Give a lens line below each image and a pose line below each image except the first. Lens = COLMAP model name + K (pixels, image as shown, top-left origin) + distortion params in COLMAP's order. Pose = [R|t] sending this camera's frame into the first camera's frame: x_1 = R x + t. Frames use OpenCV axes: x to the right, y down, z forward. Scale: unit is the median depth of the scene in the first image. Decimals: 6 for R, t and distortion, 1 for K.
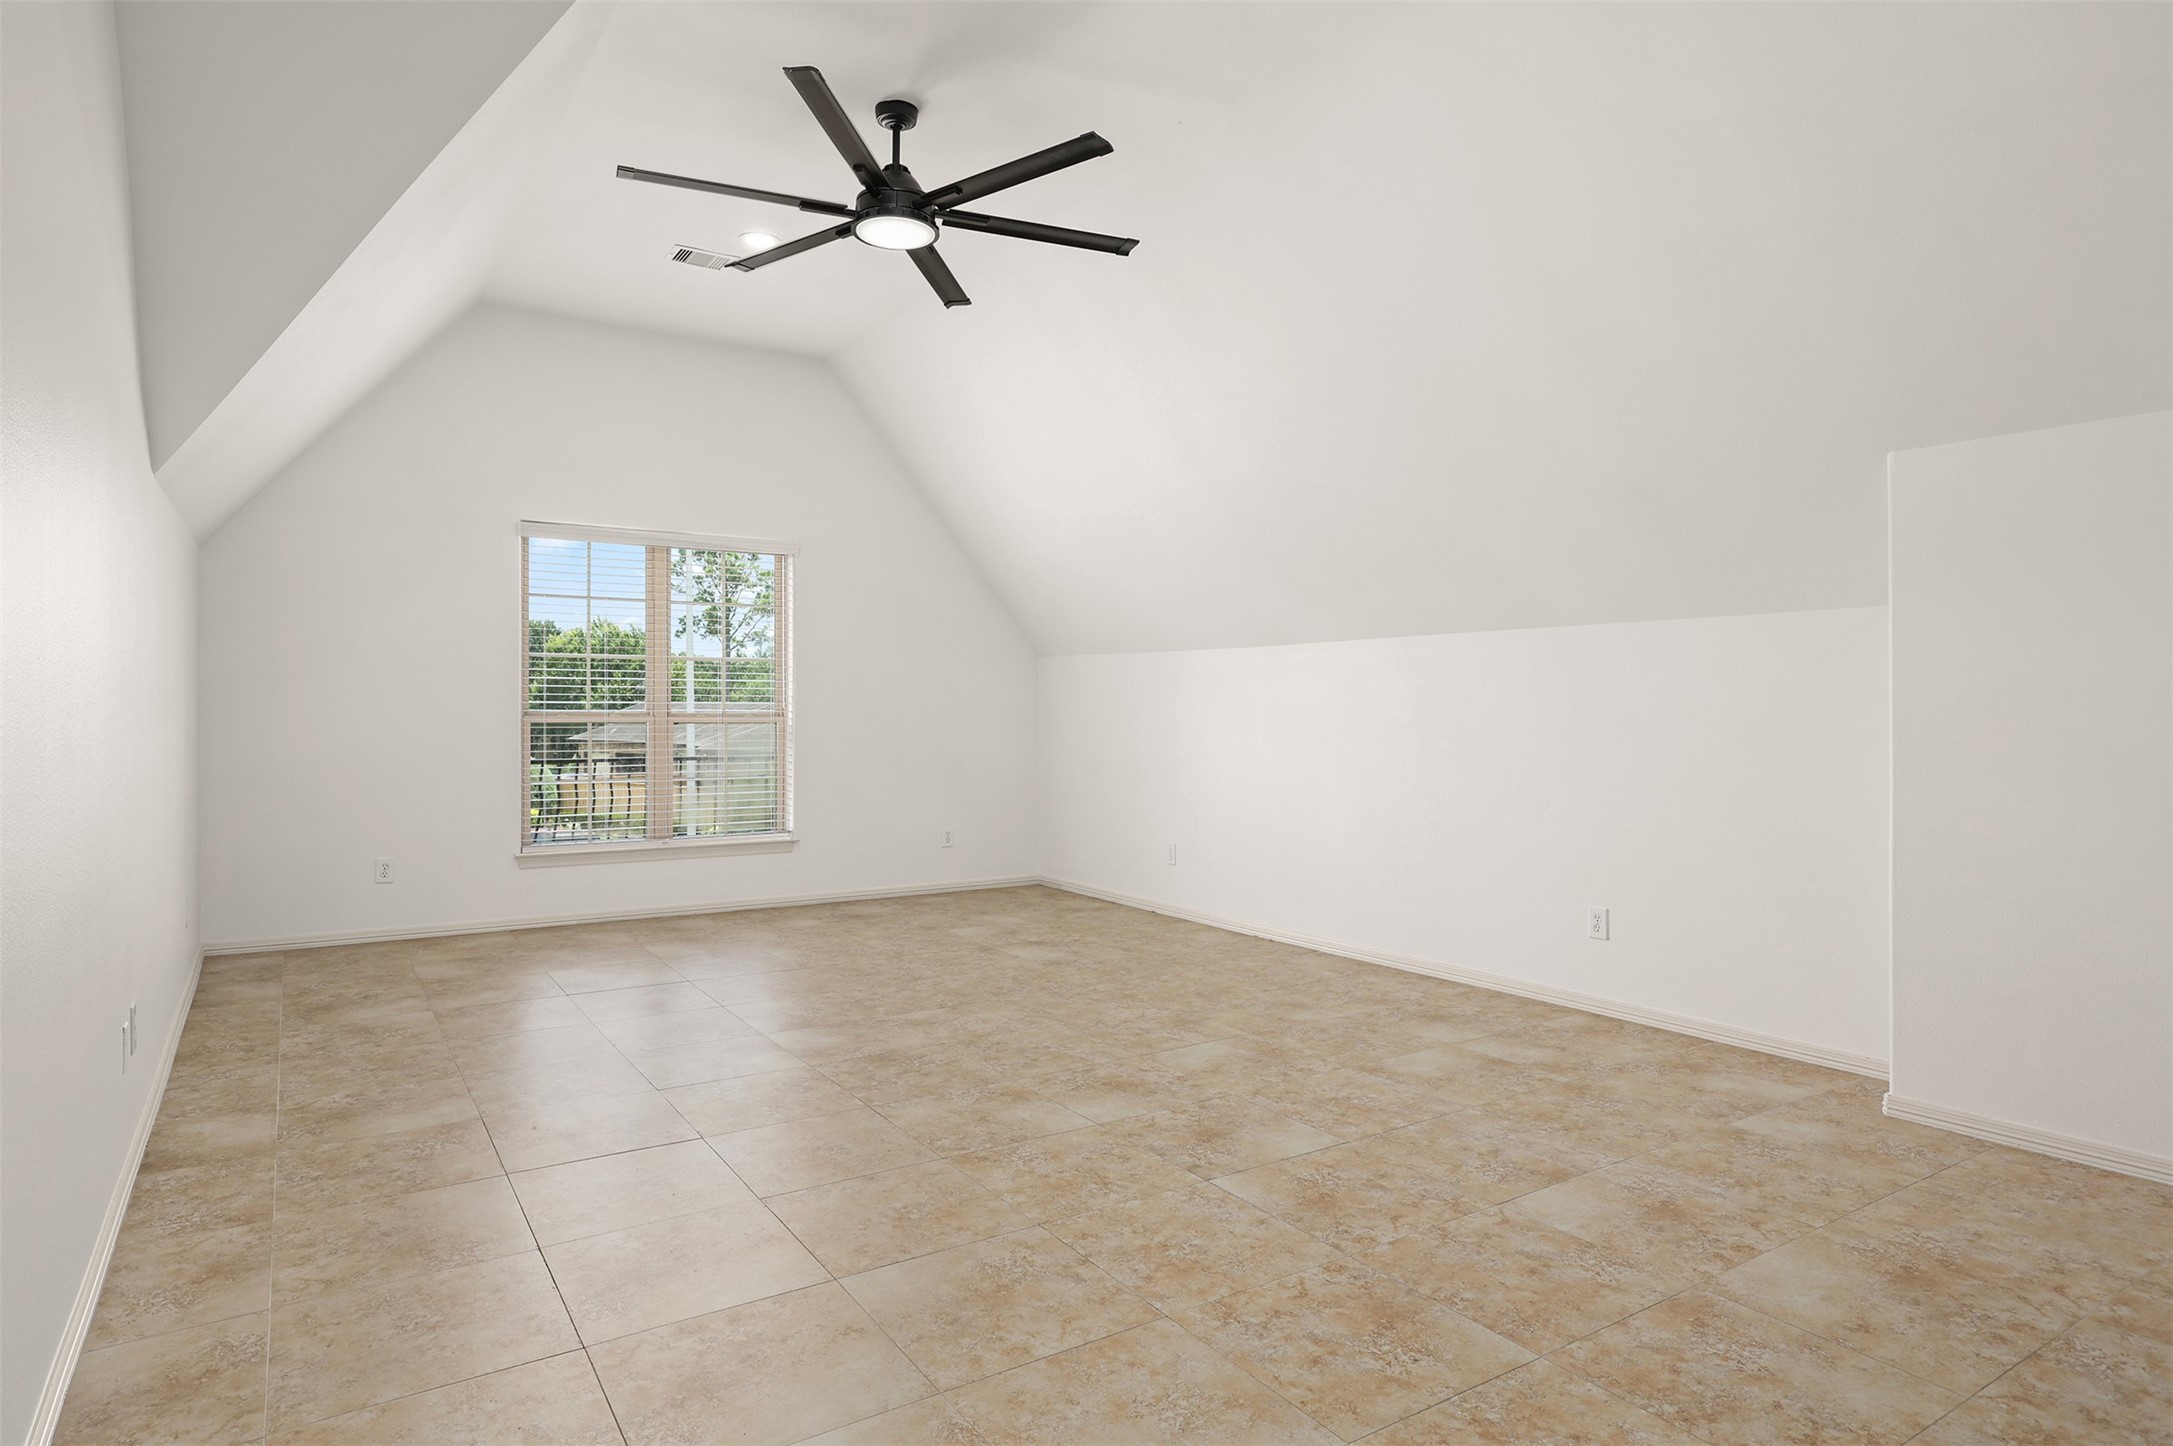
lens RADIAL K [[1260.4, 0, 1084.4], [0, 1260.4, 743.5], [0, 0, 1]] dist [0.074639, 0.000826]
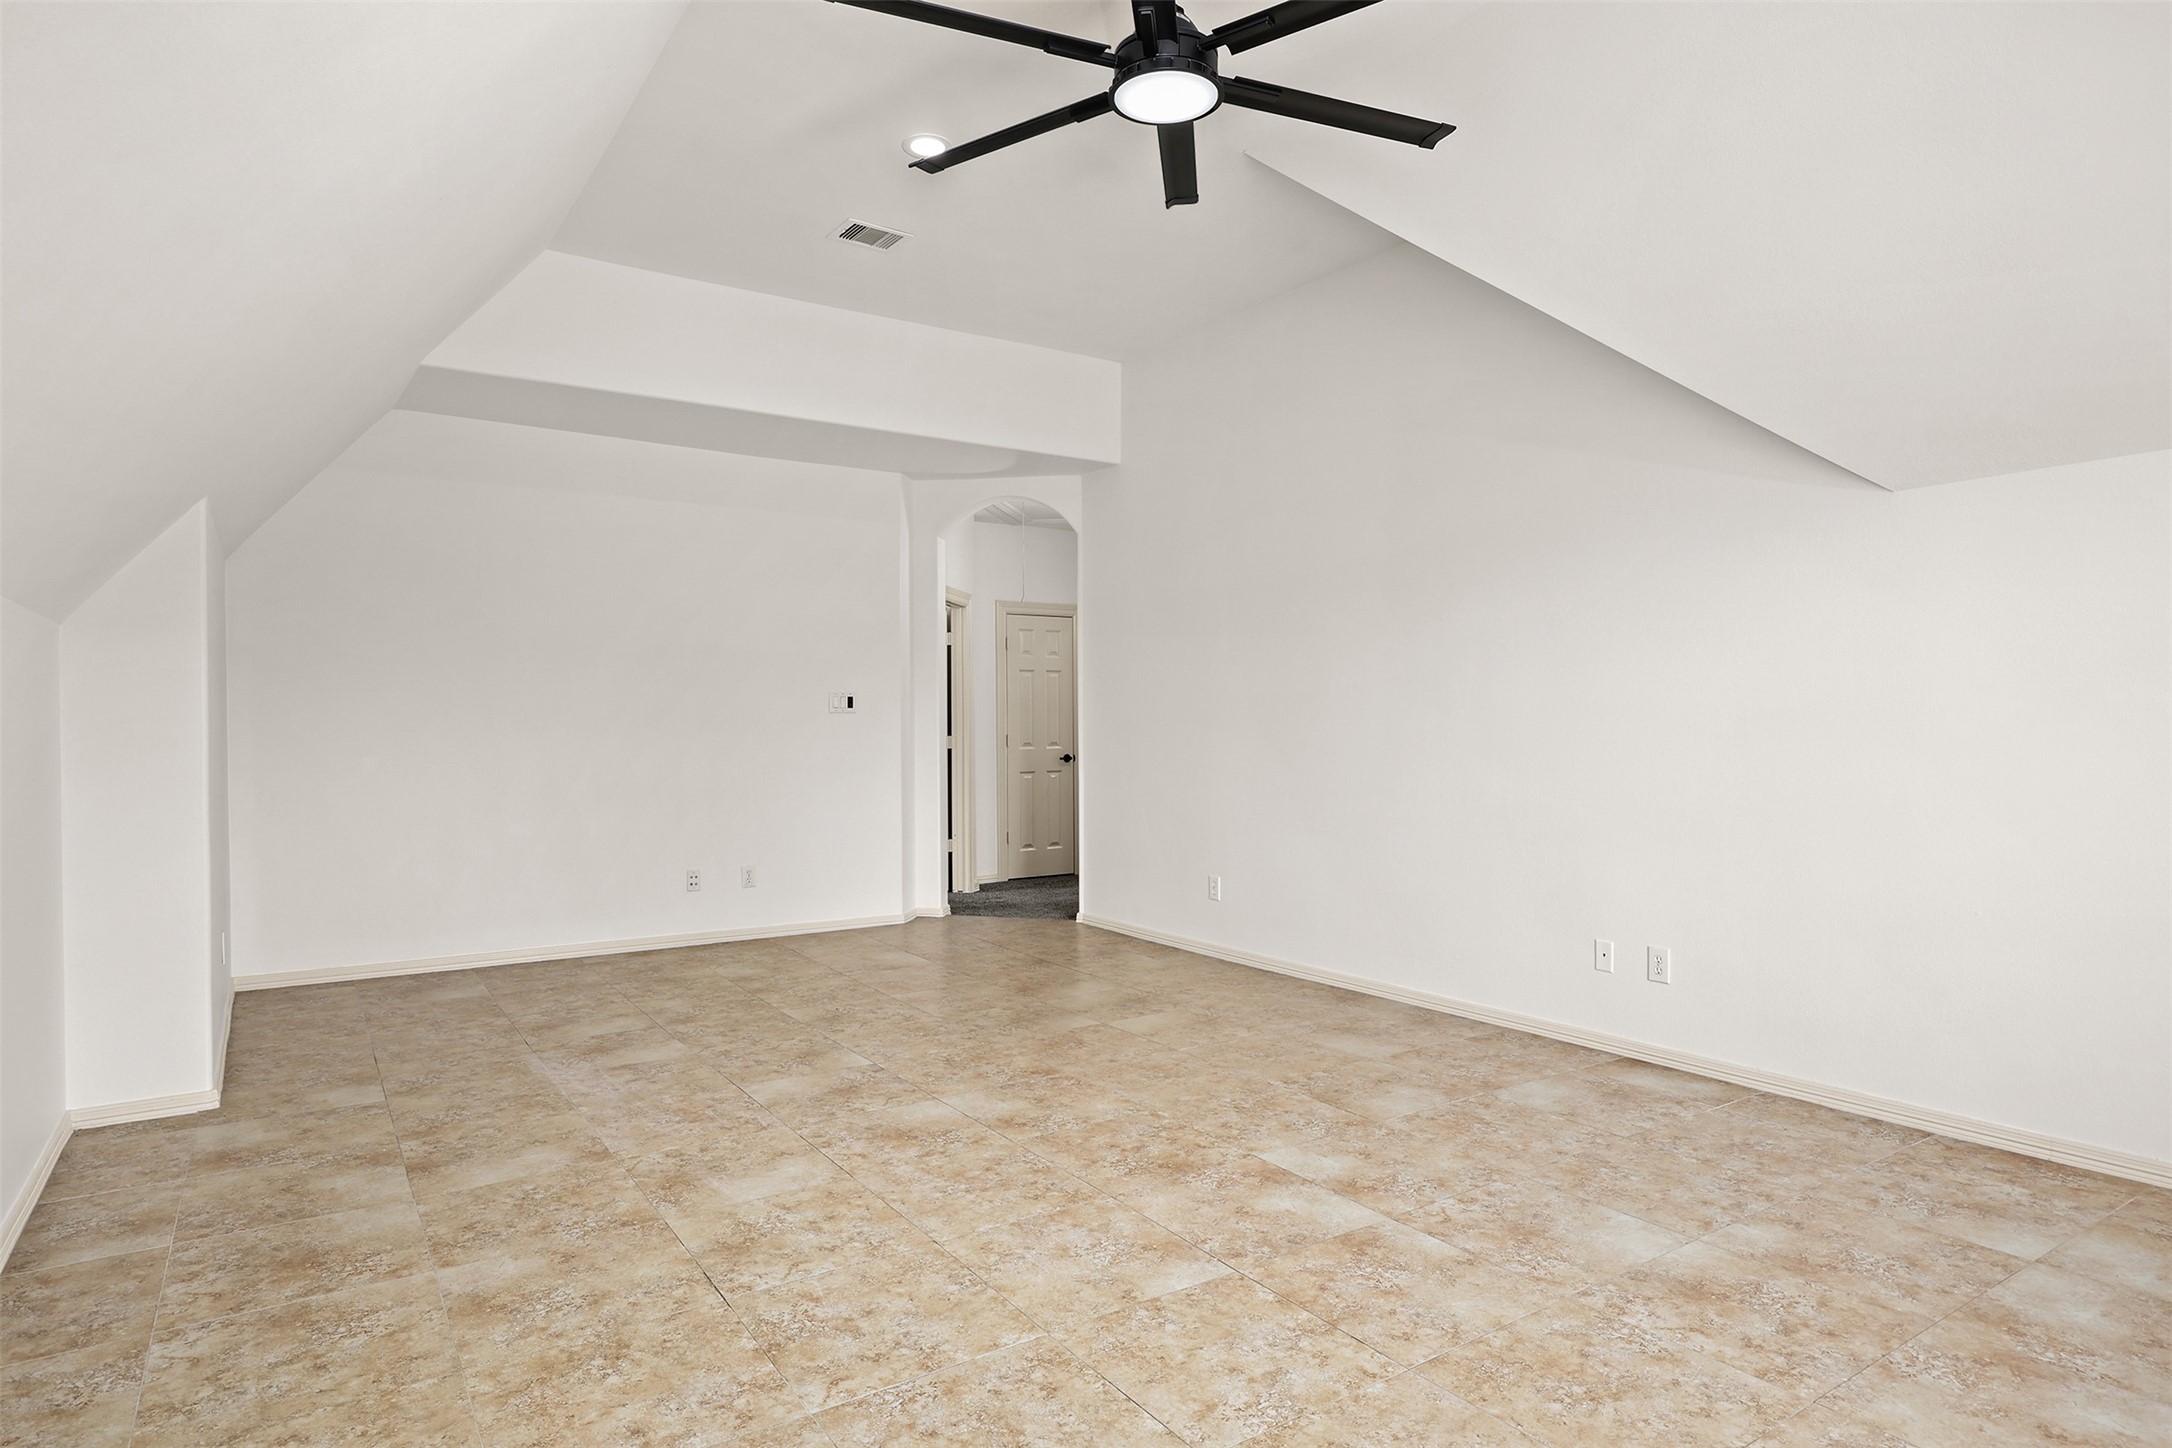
lens RADIAL K [[1259.8, 0, 1087.3], [0, 1259.8, 703.7], [0, 0, 1]] dist [0.074639, 0.000826]
pose [[-0.999911, 0.007791, -0.010810, -0.110355], [0.007651, 0.999886, 0.012982, -0.064608], [0.010910, 0.012899, -0.999857, 2.072095]]
